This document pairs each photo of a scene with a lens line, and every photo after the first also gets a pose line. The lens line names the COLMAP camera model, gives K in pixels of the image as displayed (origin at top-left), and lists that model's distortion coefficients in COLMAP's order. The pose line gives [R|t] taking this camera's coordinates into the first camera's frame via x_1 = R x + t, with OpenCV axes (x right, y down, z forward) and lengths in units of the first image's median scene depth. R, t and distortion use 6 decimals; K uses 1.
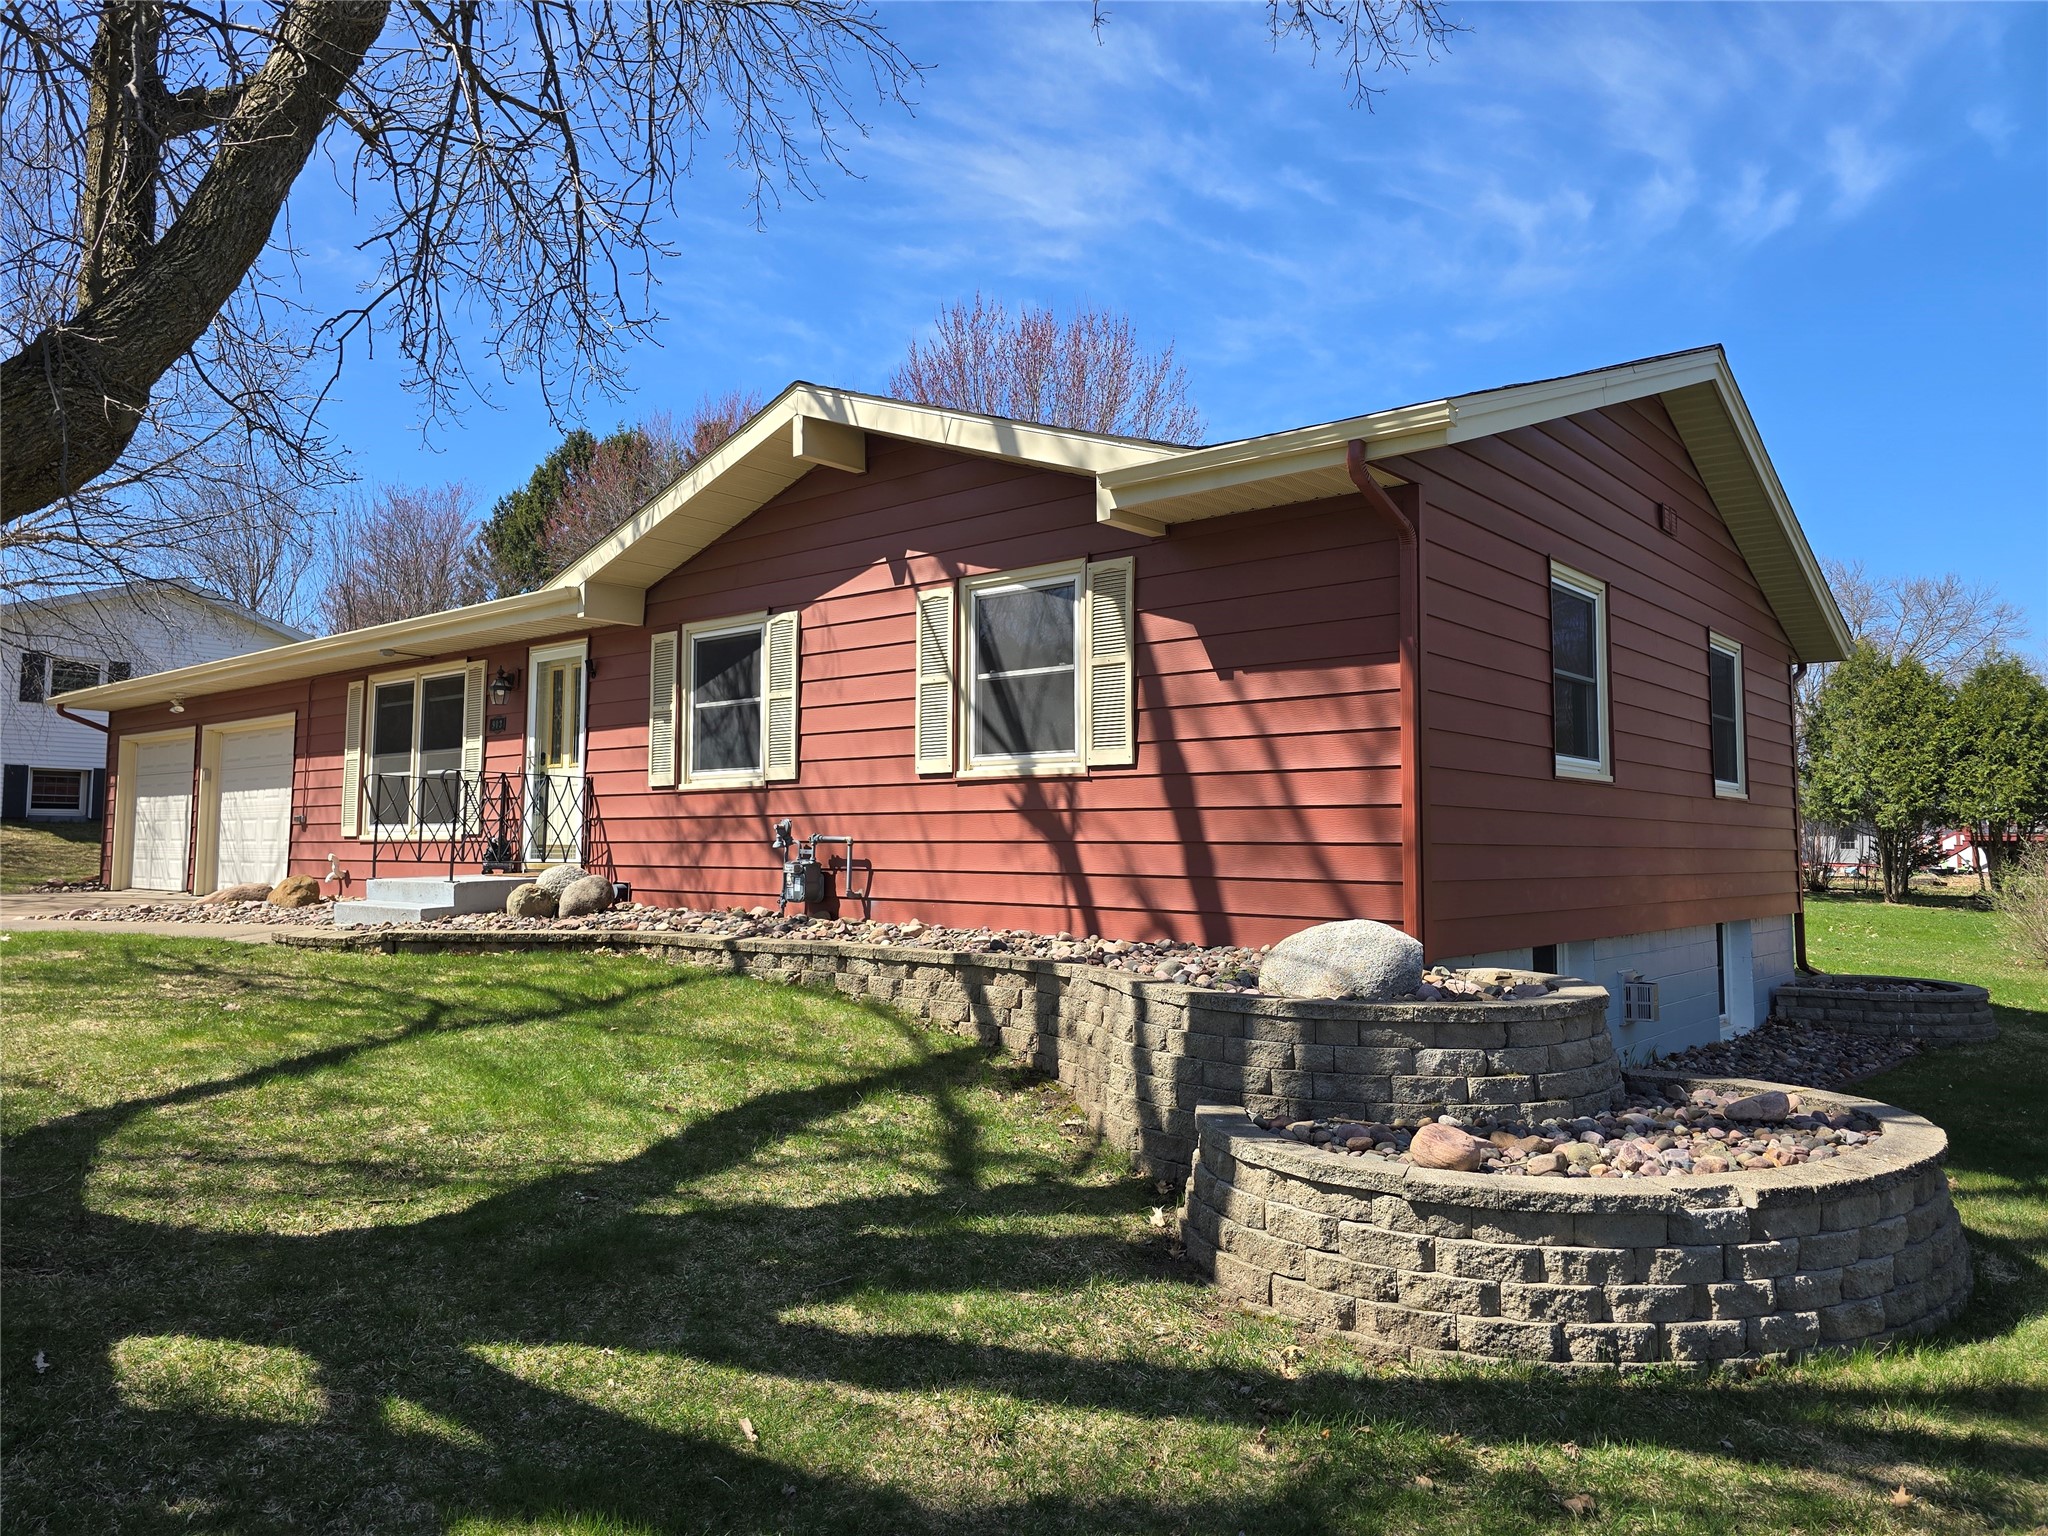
lens RADIAL K [[1419.1, 0, 1024.0], [0, 1419.1, 768.0], [0, 0, 1]] dist [0.063182, -0.161920]
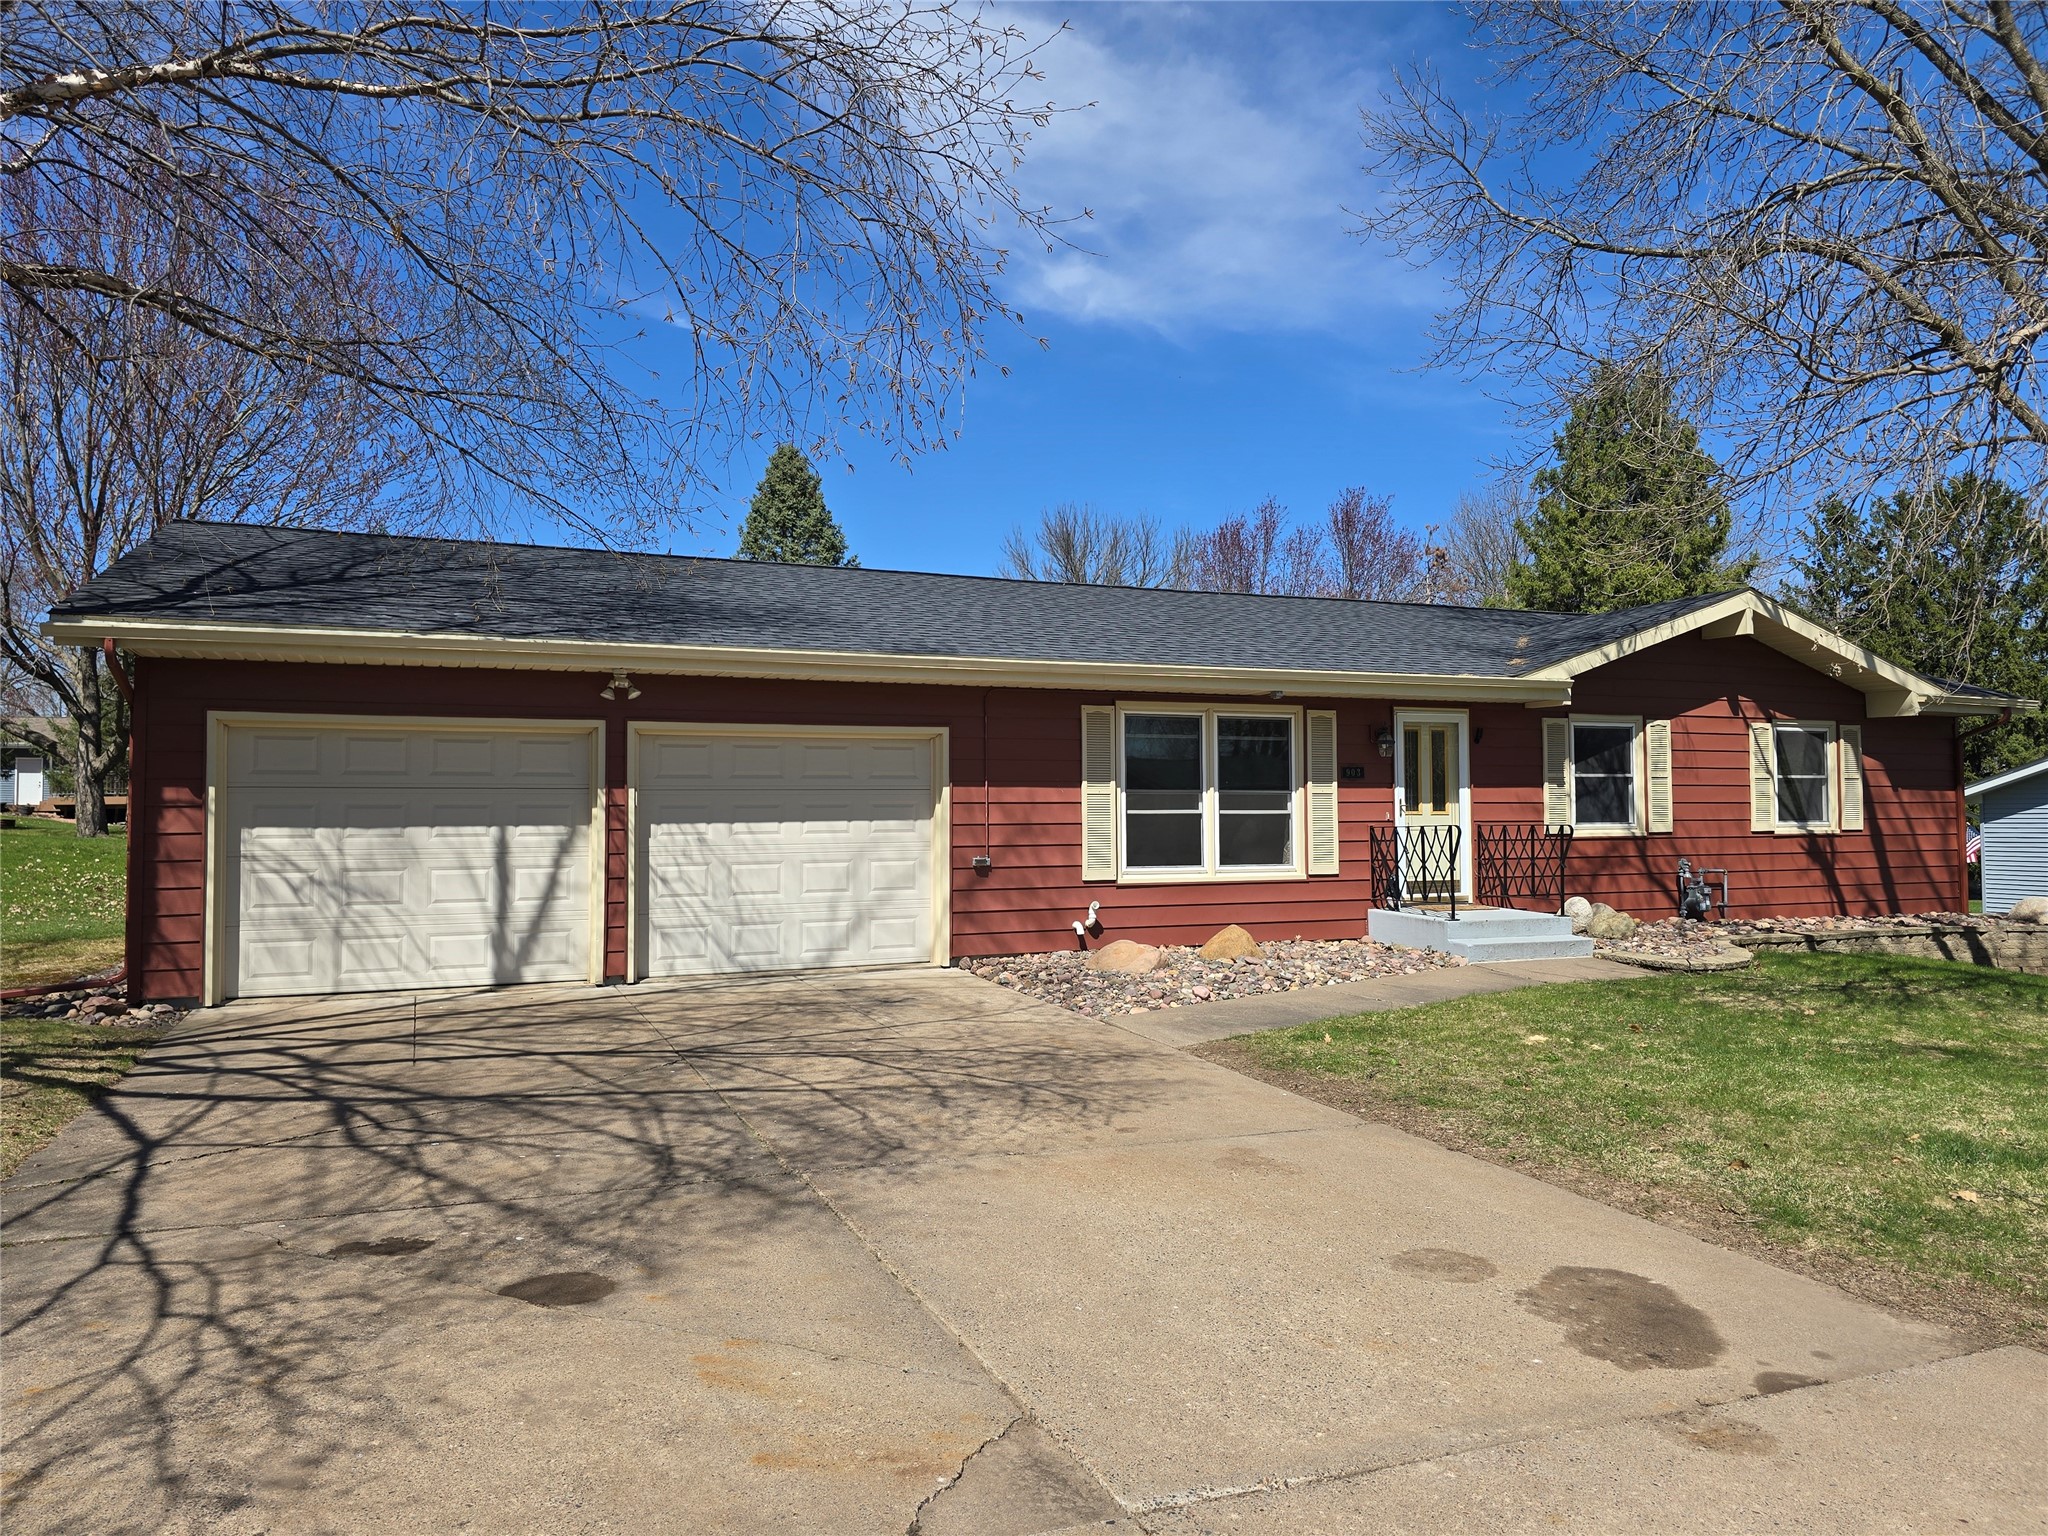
lens RADIAL K [[1419.1, 0, 1024.0], [0, 1419.1, 768.0], [0, 0, 1]] dist [0.063182, -0.161920]
pose [[0.451469, 0.019030, 0.892084, -2.007260], [-0.046966, 0.998893, 0.002460, -0.034568], [-0.891050, -0.043008, 0.451864, 1.018671]]
